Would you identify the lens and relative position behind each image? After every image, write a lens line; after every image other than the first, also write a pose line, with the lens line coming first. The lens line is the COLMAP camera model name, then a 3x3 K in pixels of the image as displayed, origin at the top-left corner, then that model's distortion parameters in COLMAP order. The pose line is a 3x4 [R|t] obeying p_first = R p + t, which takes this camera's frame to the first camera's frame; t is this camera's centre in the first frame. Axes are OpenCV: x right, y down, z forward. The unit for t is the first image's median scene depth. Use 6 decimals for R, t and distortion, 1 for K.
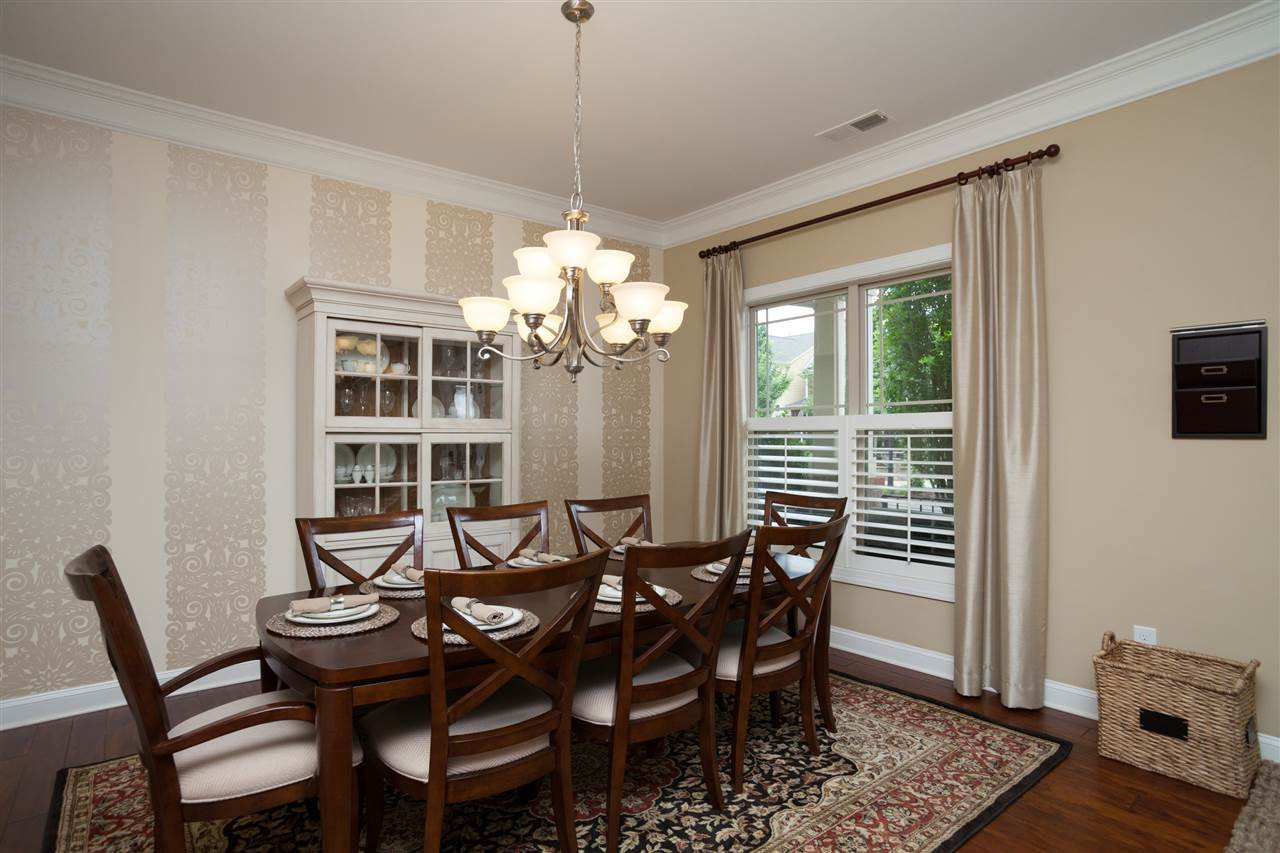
lens RADIAL K [[693.4, 0, 640.0], [0, 693.4, 426.5], [0, 0, 1]] dist [-0.006235, 0.000668]
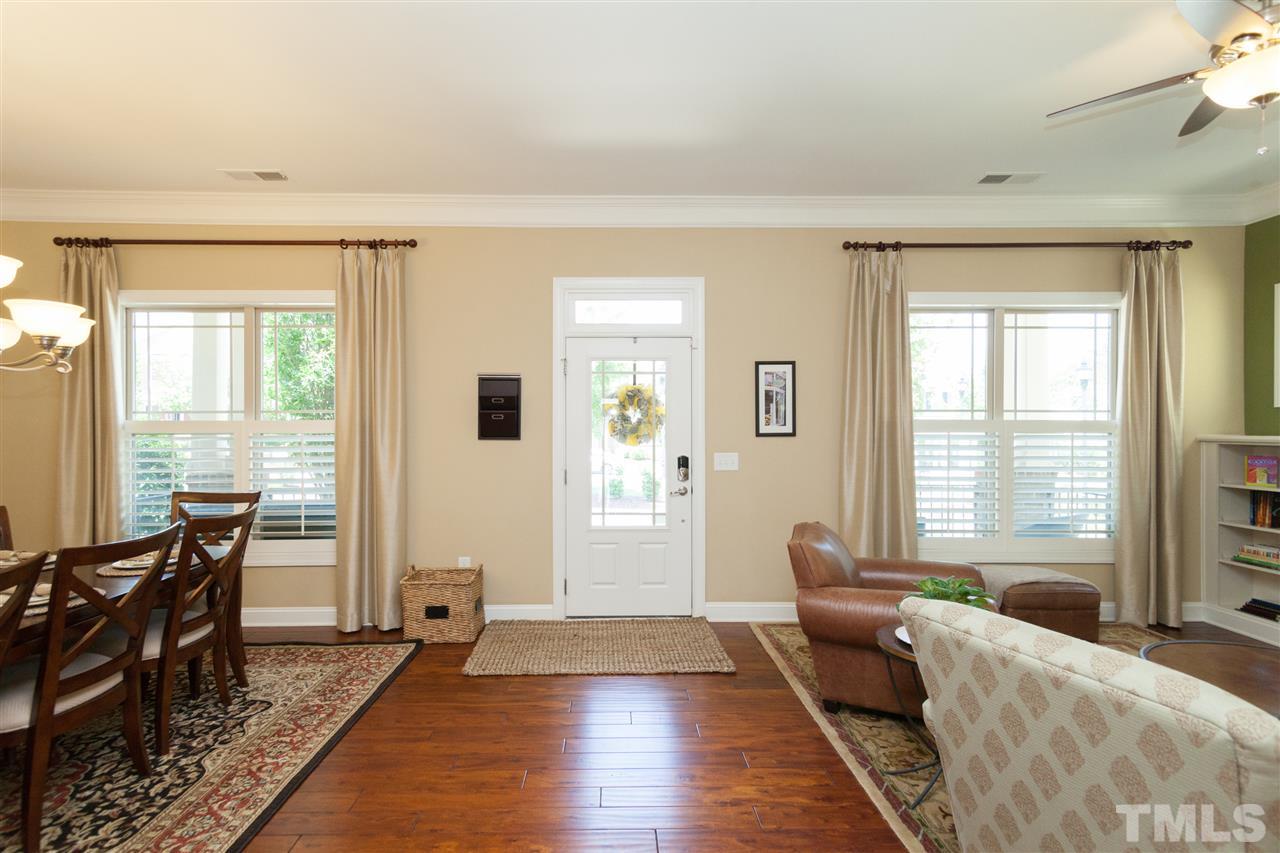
lens RADIAL K [[553.4, 0, 640.0], [0, 553.4, 426.5], [0, 0, 1]] dist [0.000723, -0.010683]
pose [[0.593888, 0.001612, 0.804546, -0.107744], [-0.002223, 0.999997, -0.000363, -0.015827], [-0.804544, -0.001573, 0.593890, -0.154440]]
